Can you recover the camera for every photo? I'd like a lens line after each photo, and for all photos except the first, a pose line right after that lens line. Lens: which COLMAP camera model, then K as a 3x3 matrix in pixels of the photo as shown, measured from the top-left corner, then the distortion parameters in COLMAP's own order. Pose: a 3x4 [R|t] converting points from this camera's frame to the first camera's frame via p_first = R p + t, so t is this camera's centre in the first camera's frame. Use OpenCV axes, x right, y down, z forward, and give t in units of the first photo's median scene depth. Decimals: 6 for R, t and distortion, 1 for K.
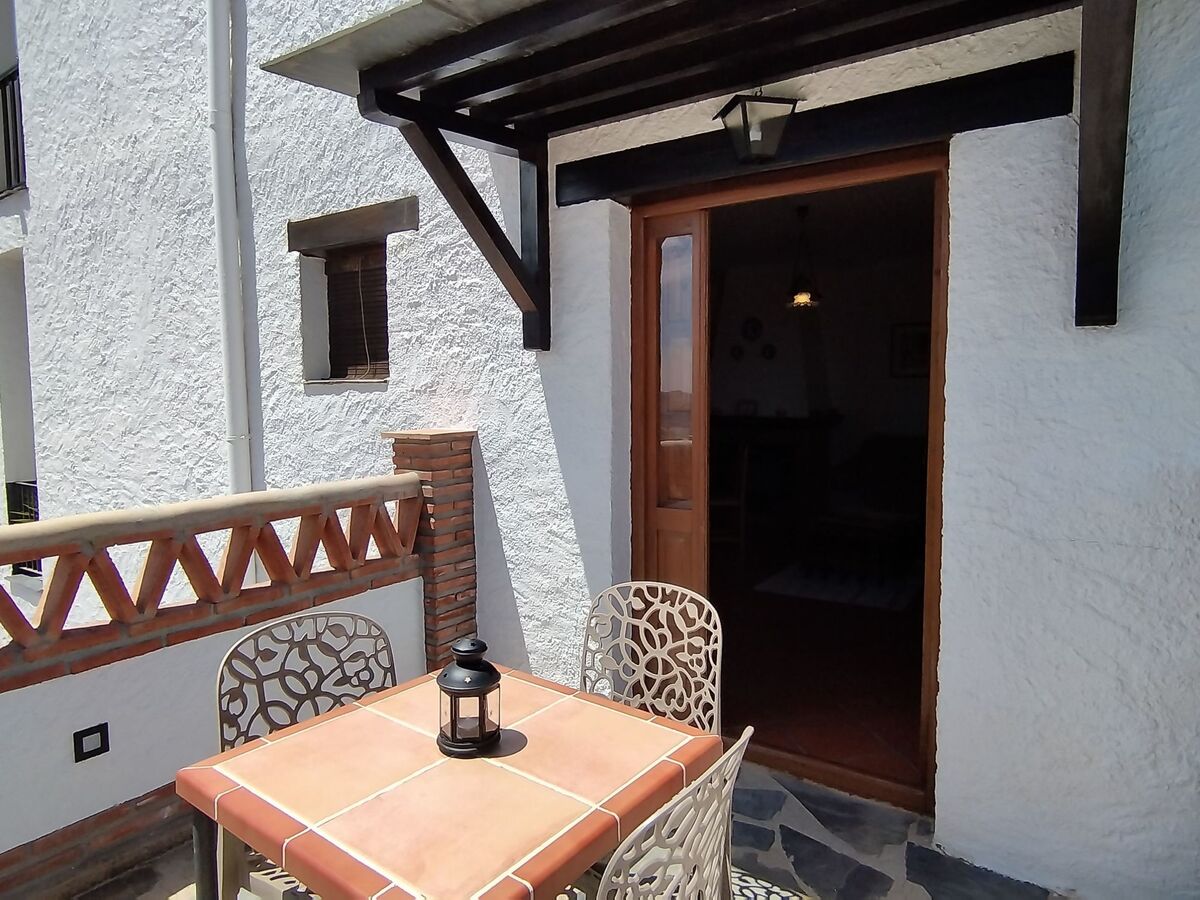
lens RADIAL K [[751.7, 0, 600.0], [0, 751.7, 450.0], [0, 0, 1]] dist [-0.001661, -0.002889]
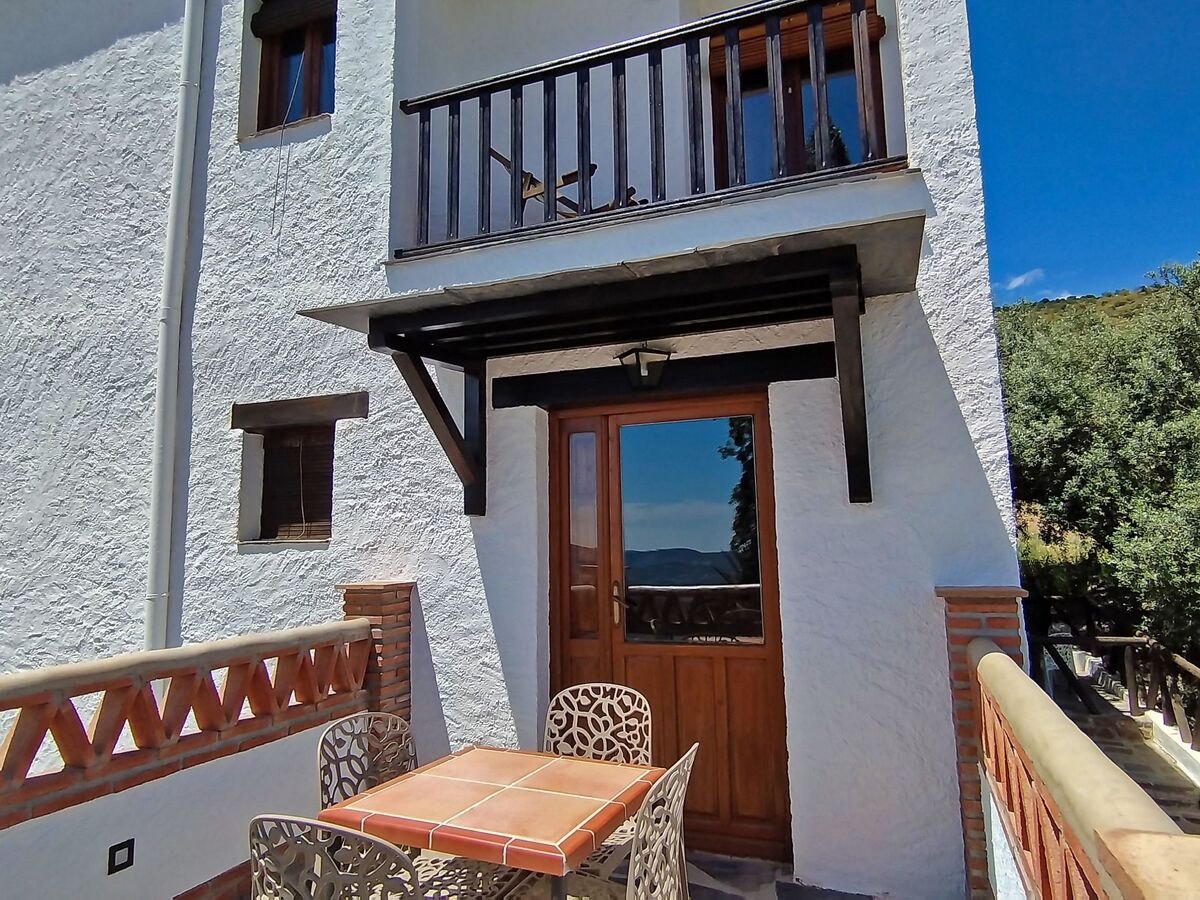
lens RADIAL K [[751.7, 0, 600.0], [0, 751.7, 450.0], [0, 0, 1]] dist [-0.001661, -0.002889]
pose [[0.975029, 0.016153, 0.221488, -0.166153], [0.029566, 0.979030, -0.201558, 0.022277], [-0.220099, 0.203074, 0.954106, -0.296374]]
